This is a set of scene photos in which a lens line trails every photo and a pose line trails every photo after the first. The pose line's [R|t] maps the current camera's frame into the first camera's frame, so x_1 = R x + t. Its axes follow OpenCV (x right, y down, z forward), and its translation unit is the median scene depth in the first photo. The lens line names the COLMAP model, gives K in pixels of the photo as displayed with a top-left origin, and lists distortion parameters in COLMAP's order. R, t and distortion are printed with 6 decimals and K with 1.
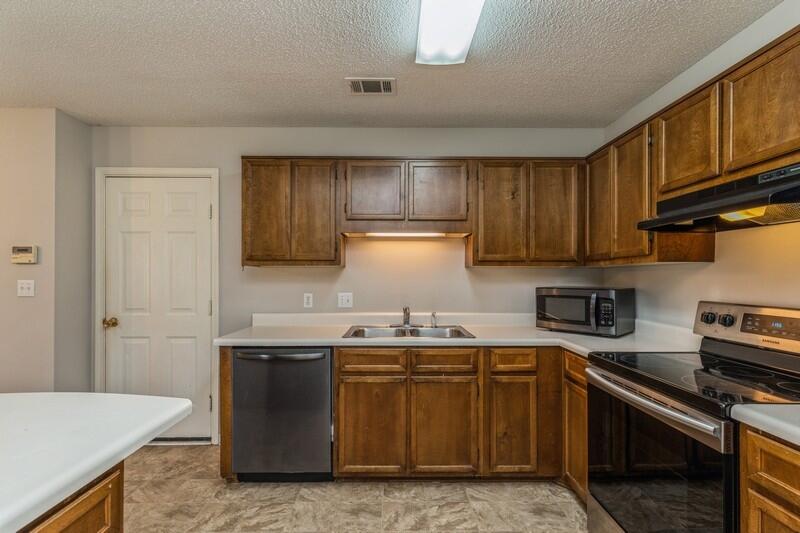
lens RADIAL K [[366.4, 0, 393.2], [0, 366.4, 275.0], [0, 0, 1]] dist [0.015707, -0.004947]
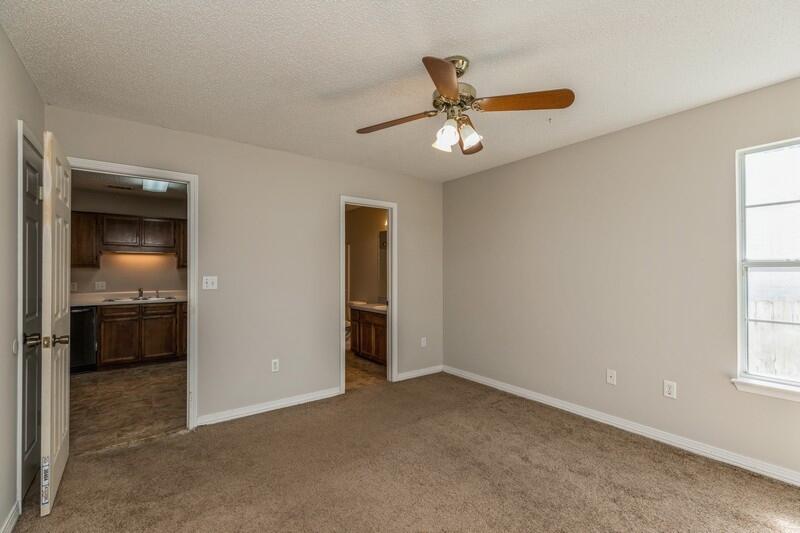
lens RADIAL K [[366.4, 0, 402.7], [0, 366.4, 269.4], [0, 0, 1]] dist [0.015707, -0.004947]
pose [[0.811909, 0.001582, 0.583782, 0.026517], [0.002547, 0.999977, -0.006252, -0.000407], [-0.583779, 0.006563, 0.811886, -1.812896]]
